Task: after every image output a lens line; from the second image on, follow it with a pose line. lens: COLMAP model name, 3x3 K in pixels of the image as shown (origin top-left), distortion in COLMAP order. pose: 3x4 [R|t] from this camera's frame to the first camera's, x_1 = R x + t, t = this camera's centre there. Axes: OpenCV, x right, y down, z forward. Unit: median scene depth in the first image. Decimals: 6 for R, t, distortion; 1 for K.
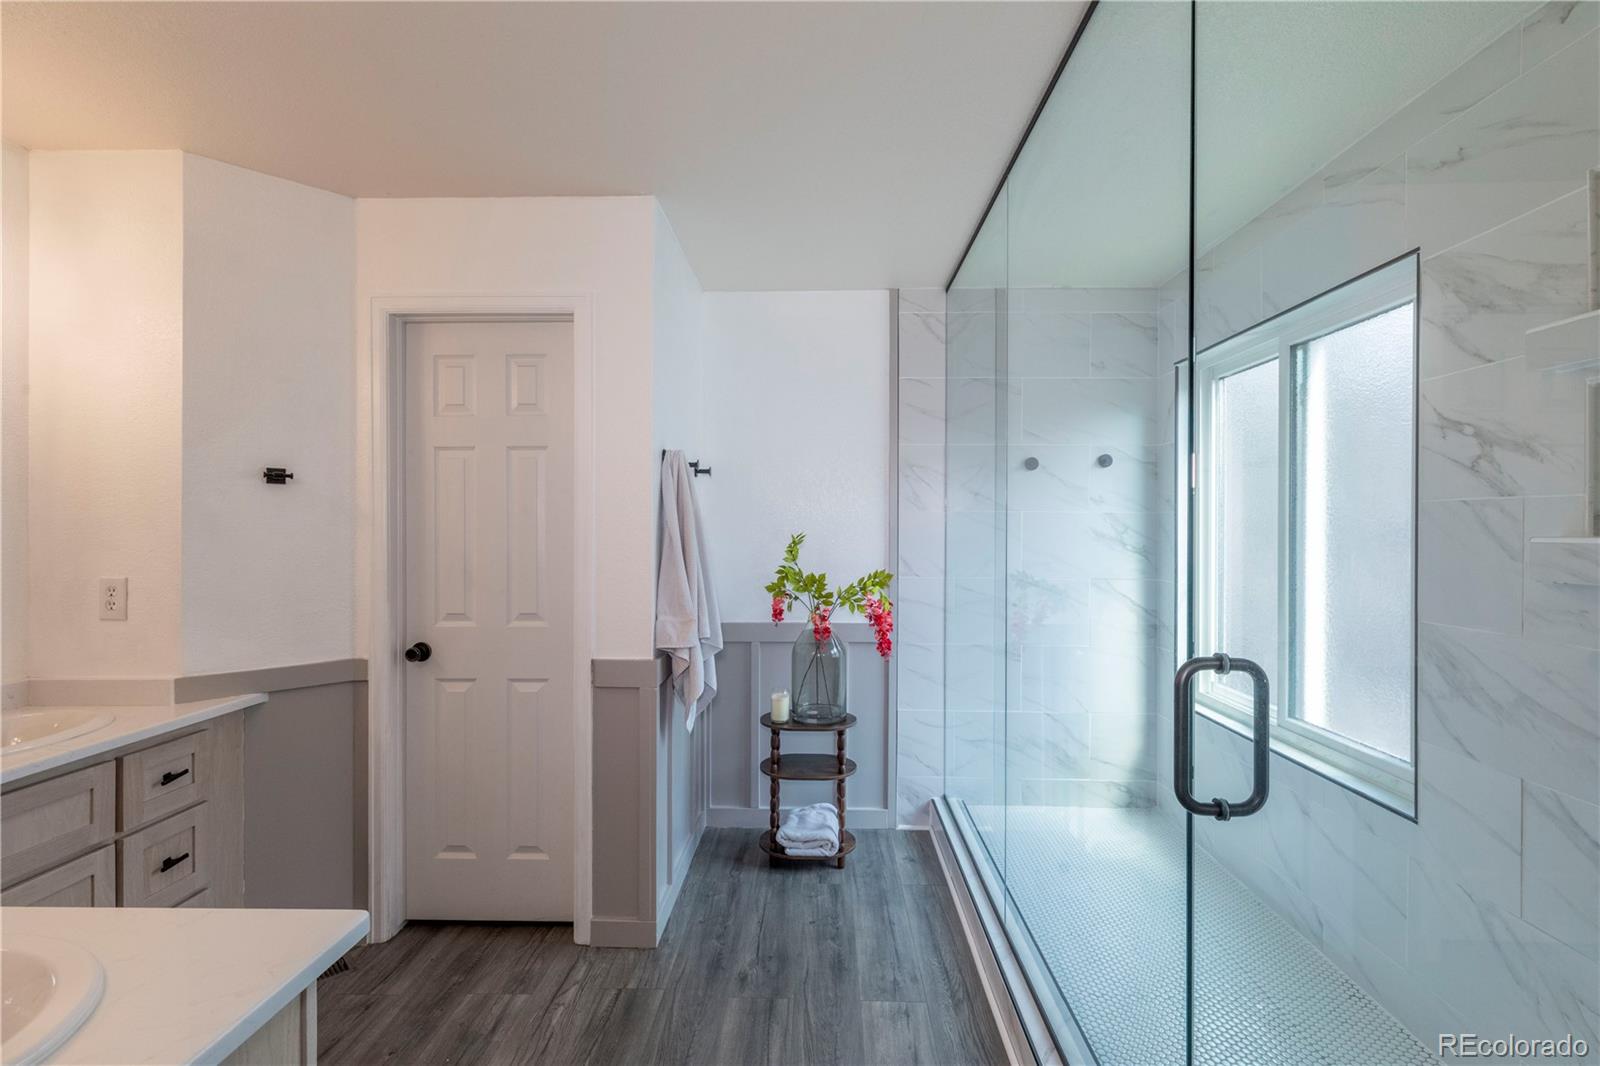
lens RADIAL K [[715.3, 0, 807.8], [0, 715.3, 532.3], [0, 0, 1]] dist [0.006395, -0.001307]
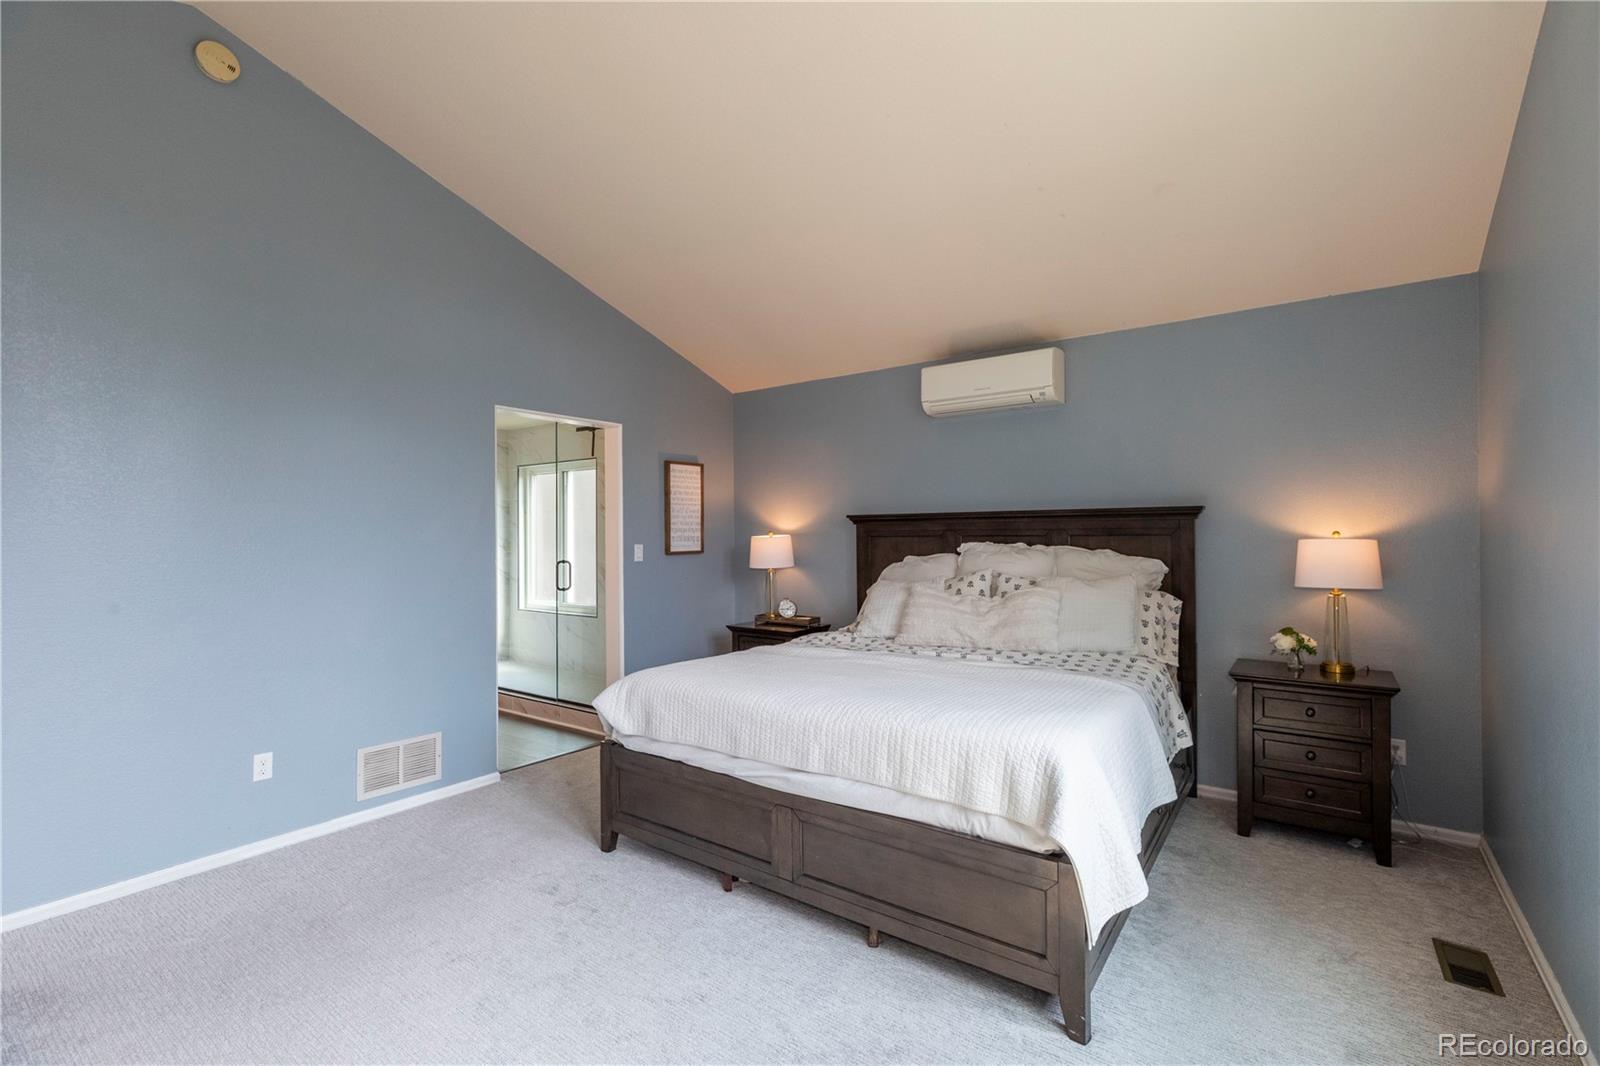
lens RADIAL K [[715.3, 0, 795.7], [0, 715.3, 526.6], [0, 0, 1]] dist [0.006395, -0.001307]
pose [[0.579477, 0.000996, 0.814988, -1.129200], [0.013423, 0.999852, -0.010766, 0.003138], [-0.814878, 0.017178, 0.579378, -1.428599]]
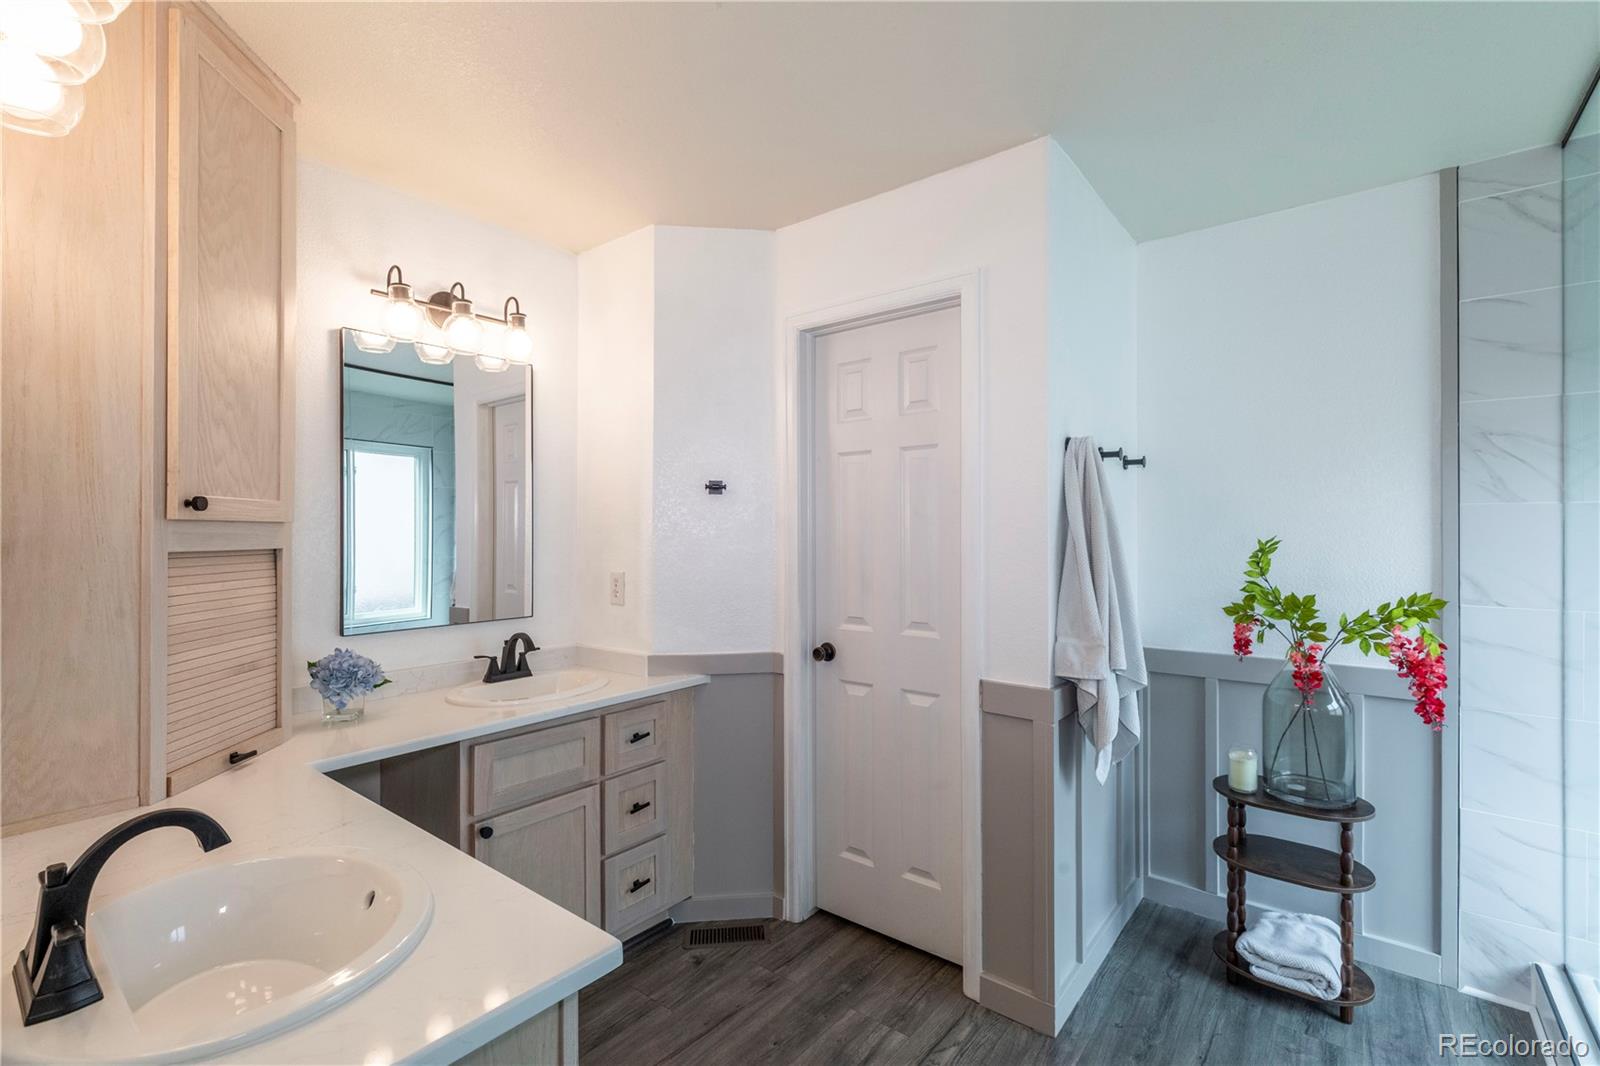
lens RADIAL K [[715.3, 0, 808.8], [0, 715.3, 531.1], [0, 0, 1]] dist [0.006395, -0.001307]
pose [[0.800691, -0.003985, -0.599064, 0.058325], [-0.001196, 0.999965, -0.008251, 0.001160], [0.599076, 0.007323, 0.800659, 0.155405]]
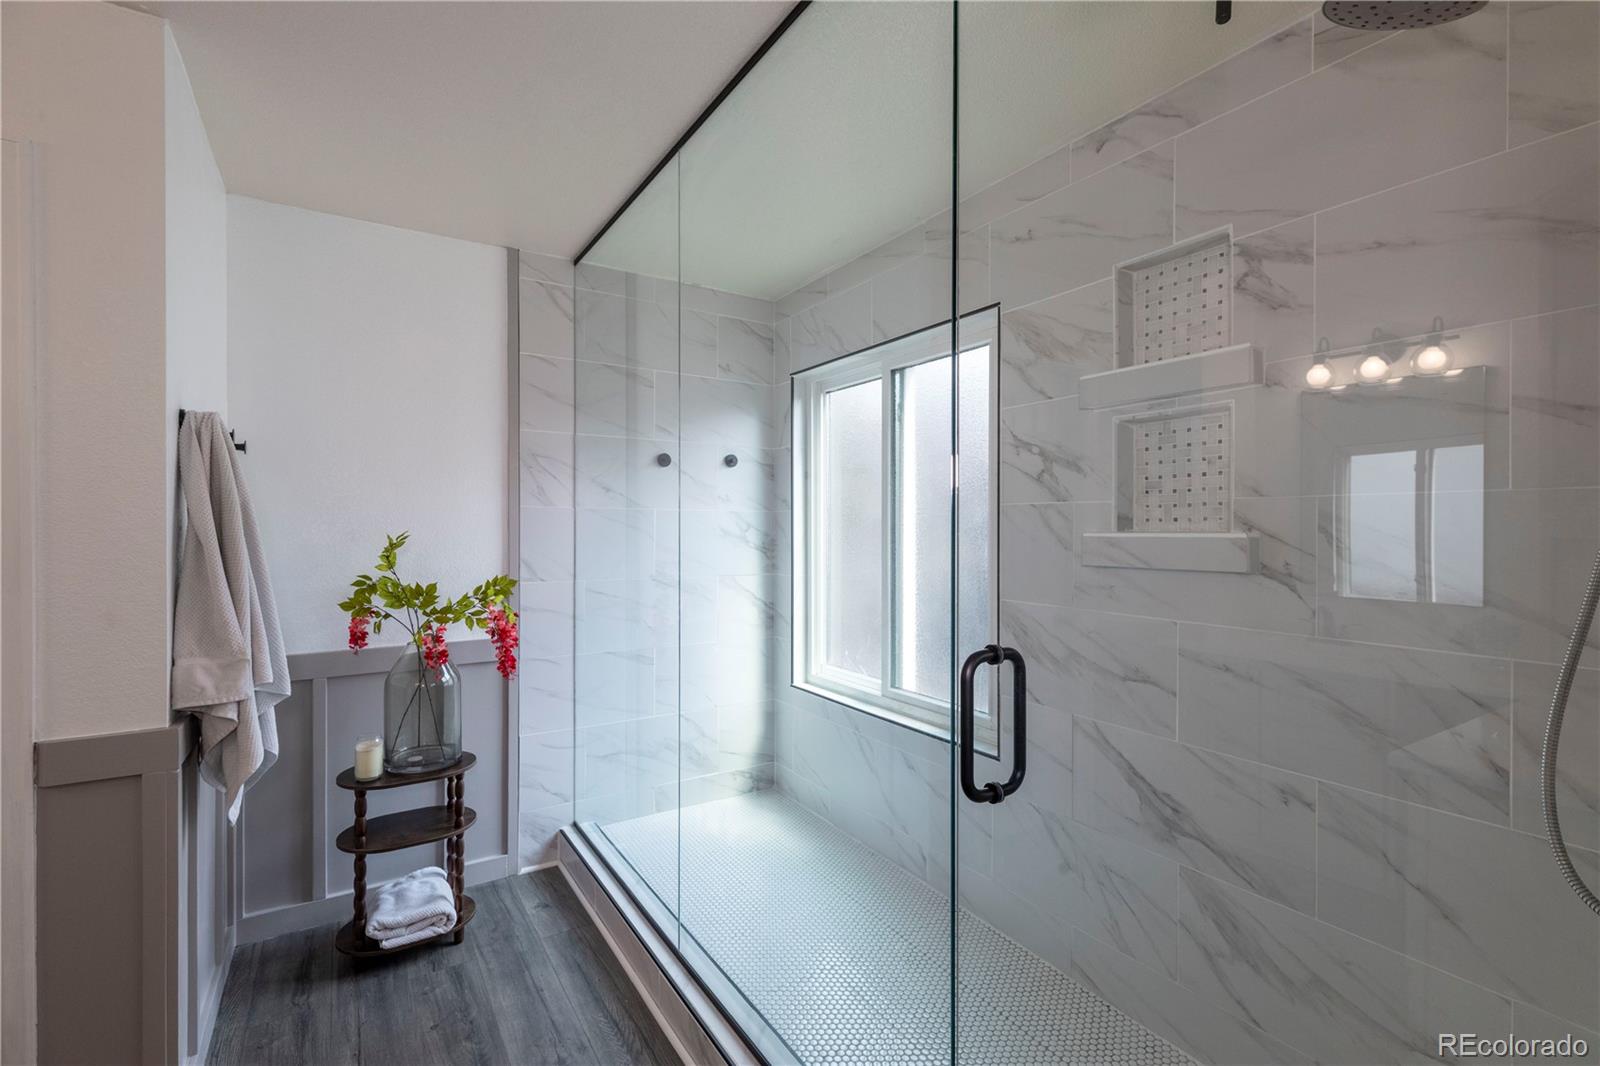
lens RADIAL K [[715.3, 0, 809.1], [0, 715.3, 530.7], [0, 0, 1]] dist [0.006395, -0.001307]
pose [[0.824120, -0.005455, 0.566390, -0.101469], [0.004953, 0.999985, 0.002425, -0.001252], [-0.566394, 0.000807, 0.824134, 0.118267]]
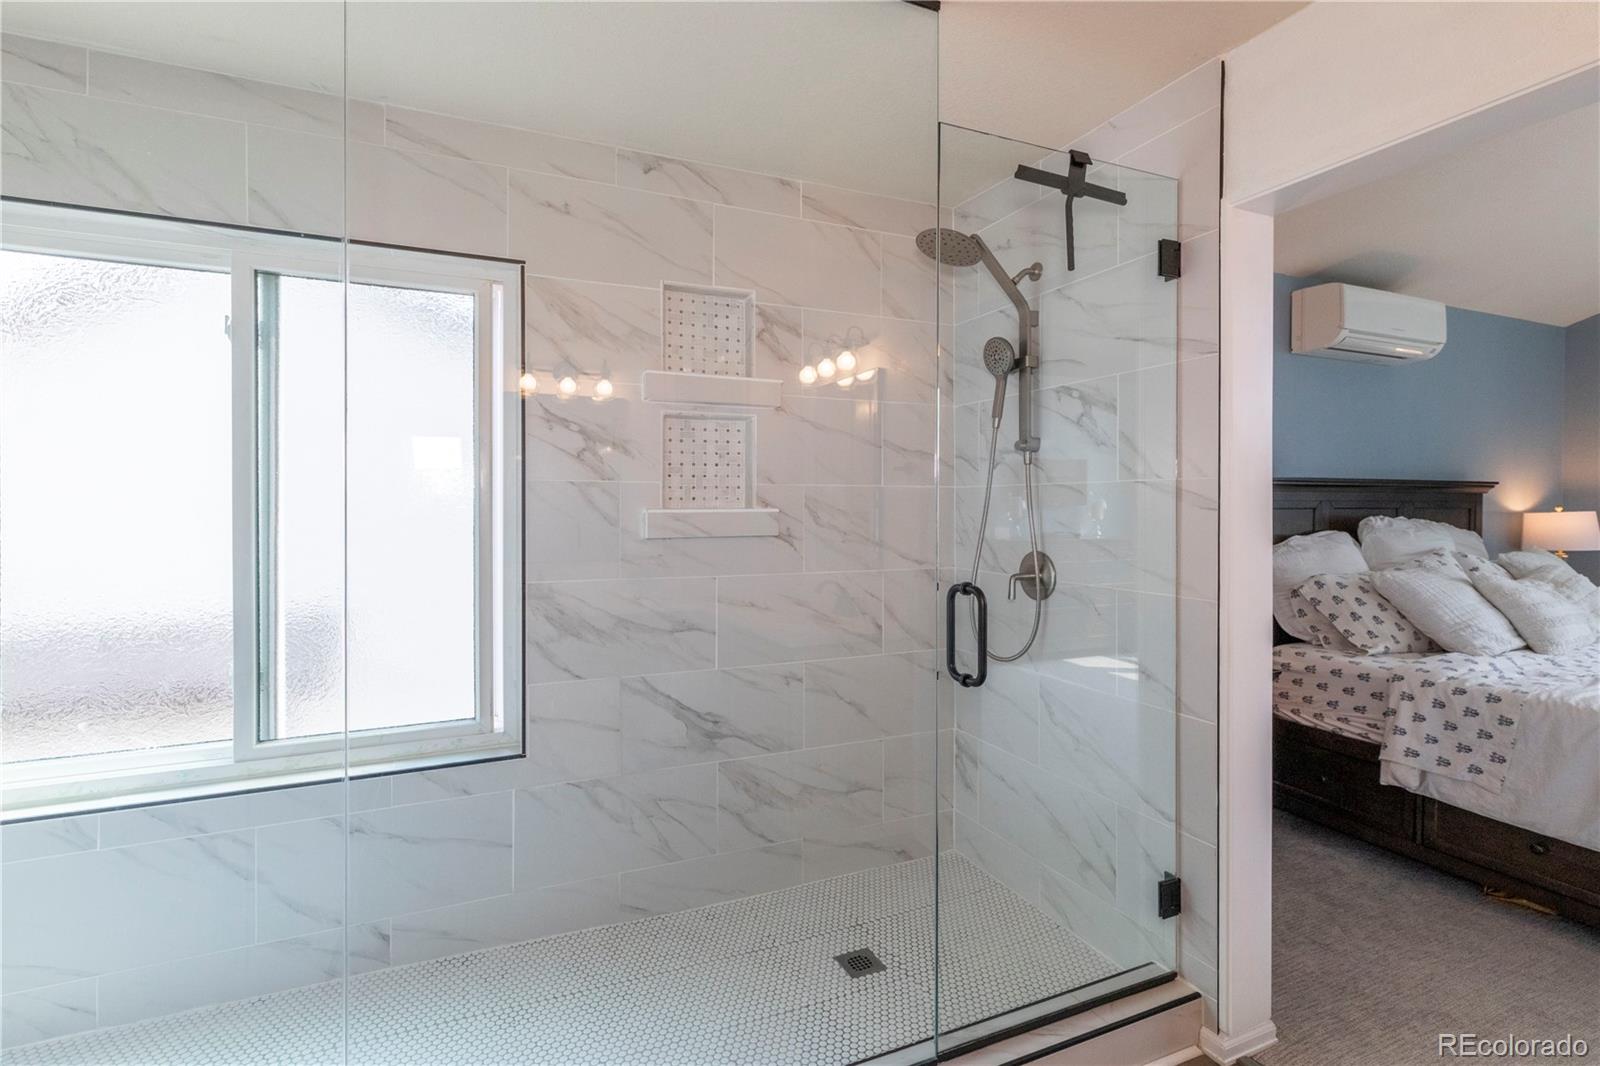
lens RADIAL K [[715.3, 0, 801.3], [0, 715.3, 515.9], [0, 0, 1]] dist [0.006395, -0.001307]
pose [[-0.406200, -0.009852, 0.913731, -0.295706], [0.005906, 0.999893, 0.013406, 0.001834], [-0.913765, 0.010842, -0.406098, 0.801282]]
